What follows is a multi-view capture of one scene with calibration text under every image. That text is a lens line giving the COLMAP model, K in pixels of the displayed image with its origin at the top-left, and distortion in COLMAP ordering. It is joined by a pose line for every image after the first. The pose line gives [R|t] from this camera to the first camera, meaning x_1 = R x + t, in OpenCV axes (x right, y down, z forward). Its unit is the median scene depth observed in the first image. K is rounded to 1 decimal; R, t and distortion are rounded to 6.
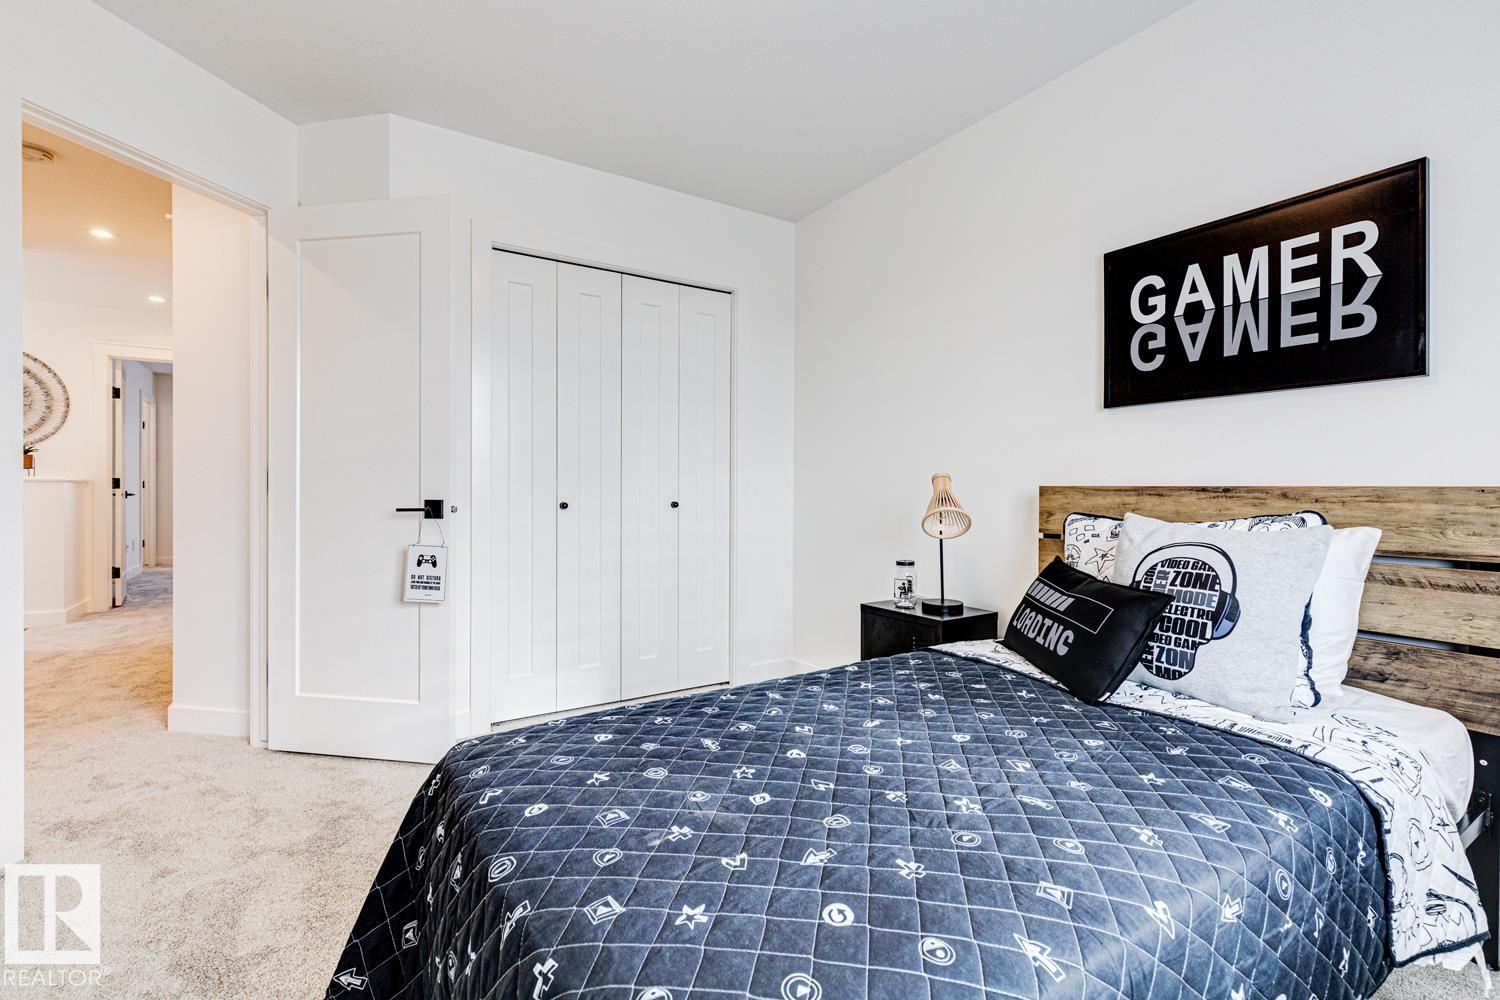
lens RADIAL K [[673.4, 0, 751.2], [0, 673.4, 495.8], [0, 0, 1]] dist [0.003947, -0.000329]
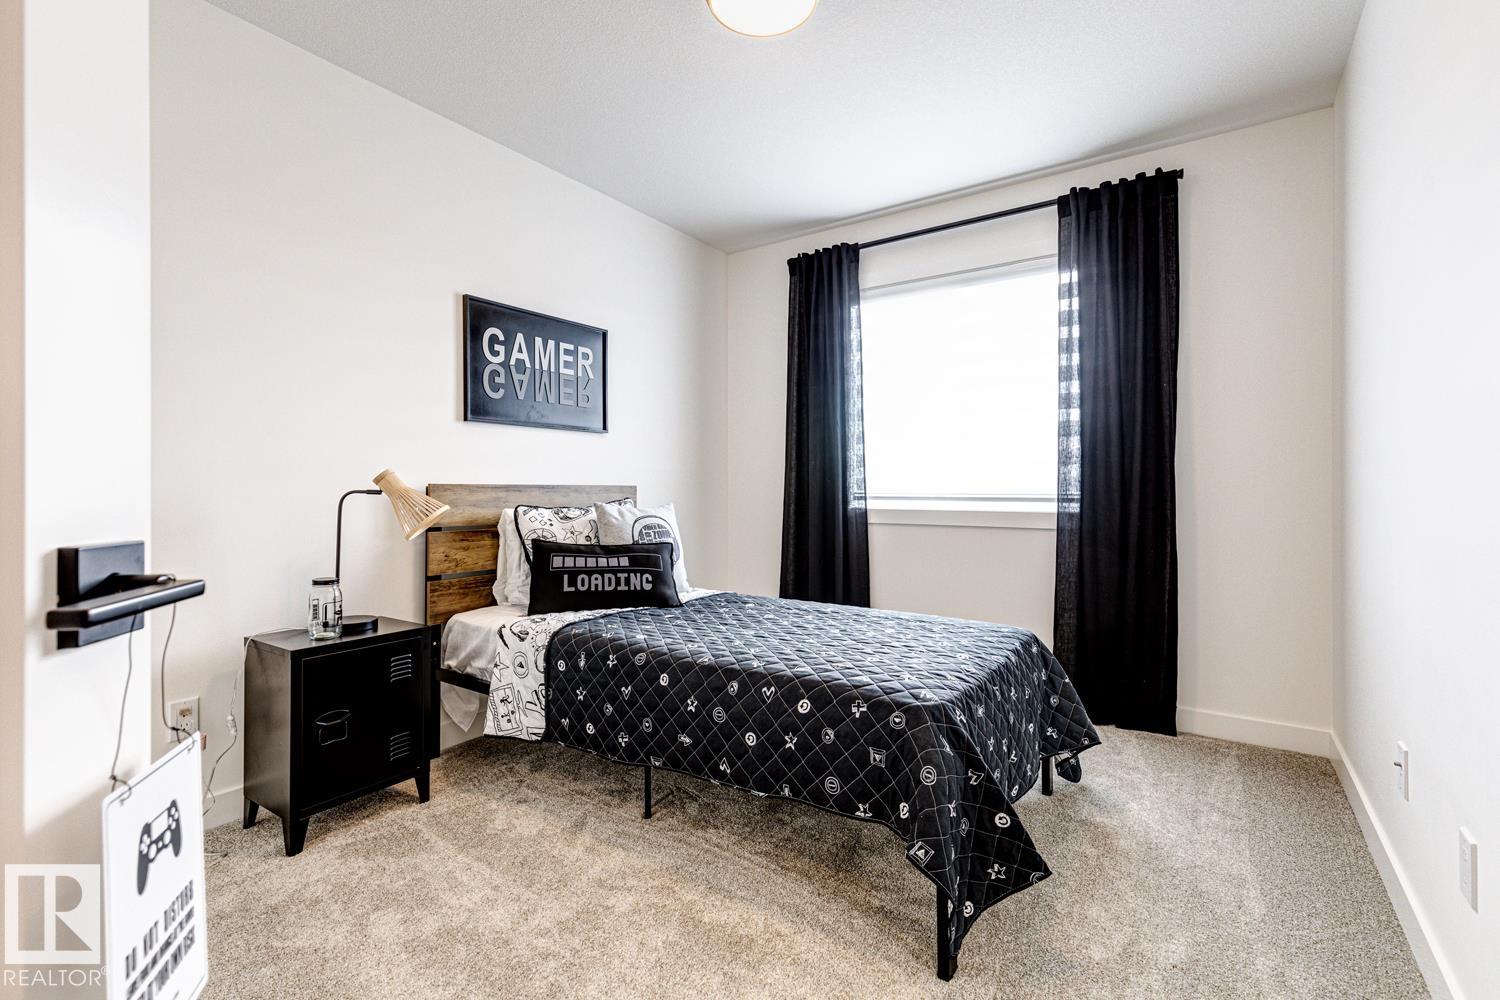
lens RADIAL K [[673.4, 0, 751.2], [0, 673.4, 495.8], [0, 0, 1]] dist [0.003947, -0.000329]
pose [[-0.368683, -0.007894, 0.929522, -0.888153], [0.009814, 0.999875, 0.012384, -0.003994], [-0.929503, 0.013689, -0.368560, 1.077250]]
